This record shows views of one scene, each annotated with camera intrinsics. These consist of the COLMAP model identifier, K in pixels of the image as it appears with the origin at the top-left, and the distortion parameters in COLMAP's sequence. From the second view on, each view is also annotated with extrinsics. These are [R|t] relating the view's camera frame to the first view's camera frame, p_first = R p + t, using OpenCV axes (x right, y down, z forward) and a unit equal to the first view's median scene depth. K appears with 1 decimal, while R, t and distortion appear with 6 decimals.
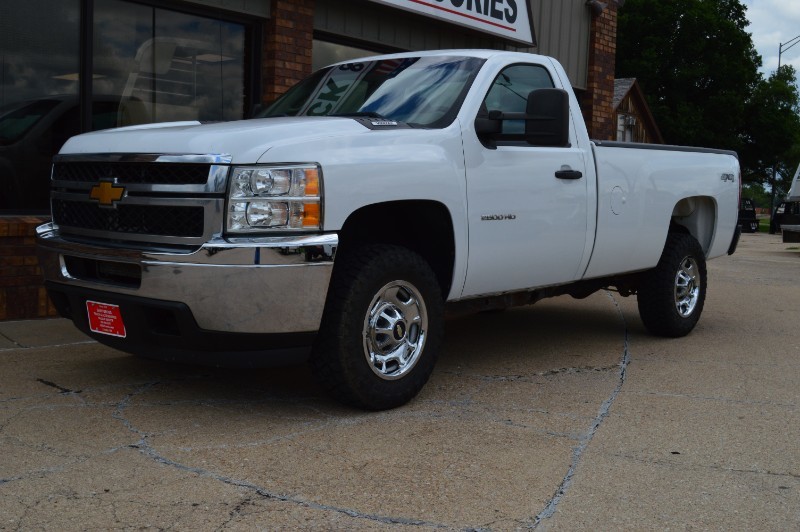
lens RADIAL K [[951.0, 0, 398.3], [0, 951.0, 265.7], [0, 0, 1]] dist [-0.061416, -0.008459]
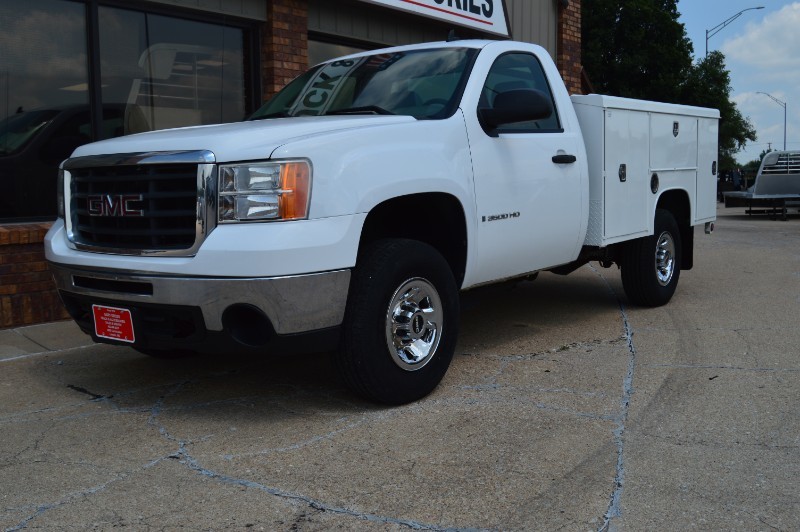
lens RADIAL K [[839.3, 0, 398.9], [0, 839.3, 266.1], [0, 0, 1]] dist [-0.074616, 0.008710]
pose [[0.998303, -0.051070, 0.027985, -0.034170], [0.050241, 0.998300, 0.029555, -0.011799], [-0.029447, -0.028099, 0.999171, 0.075780]]
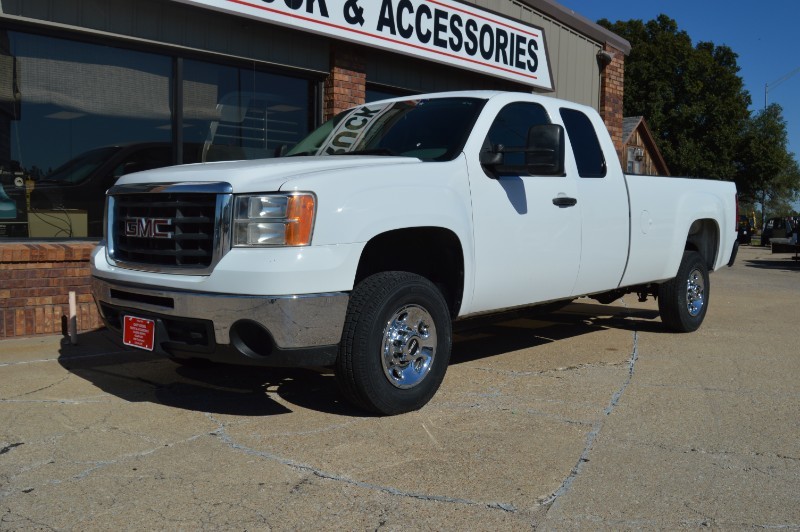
lens RADIAL K [[794.6, 0, 398.1], [0, 794.6, 267.4], [0, 0, 1]] dist [-0.074042, -0.002152]
pose [[0.998096, -0.015475, -0.059709, 0.008693], [0.014652, 0.999792, -0.014184, -0.000584], [0.059916, 0.013282, 0.998115, 0.010532]]
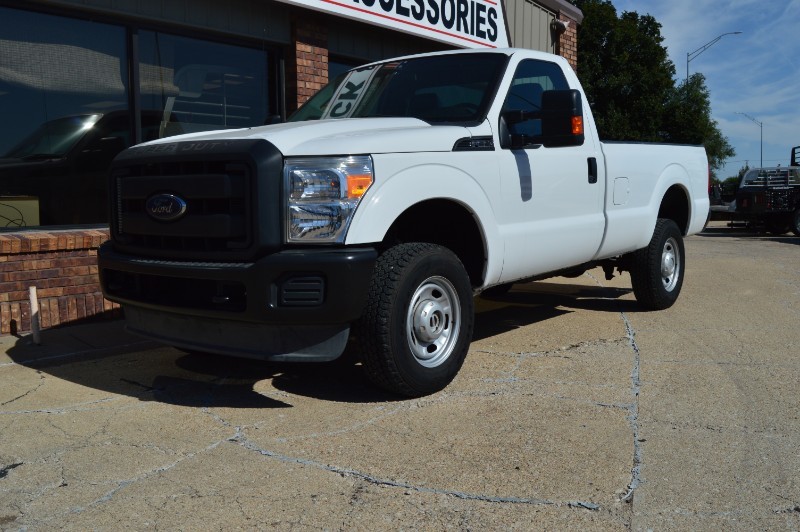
lens RADIAL K [[803.9, 0, 402.9], [0, 803.9, 269.0], [0, 0, 1]] dist [-0.080637, 0.008811]
pose [[0.998018, -0.048023, 0.040680, -0.063899], [0.047220, 0.998674, 0.020484, -0.007949], [-0.041610, -0.018522, 0.998962, 0.045761]]
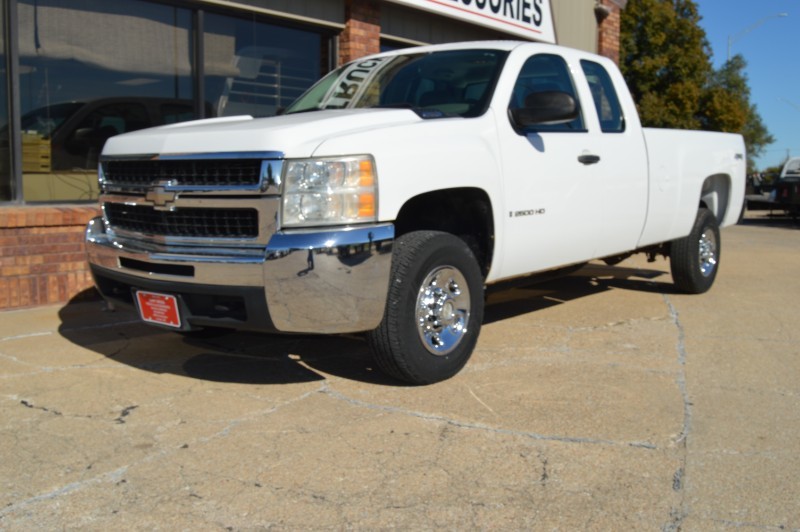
lens RADIAL K [[839.3, 0, 398.9], [0, 839.3, 266.1], [0, 0, 1]] dist [-0.074616, 0.008710]
pose [[0.999526, -0.027990, 0.012831, -0.107424], [0.027580, 0.999137, 0.031058, 0.000473], [-0.013690, -0.030689, 0.999435, -0.037576]]
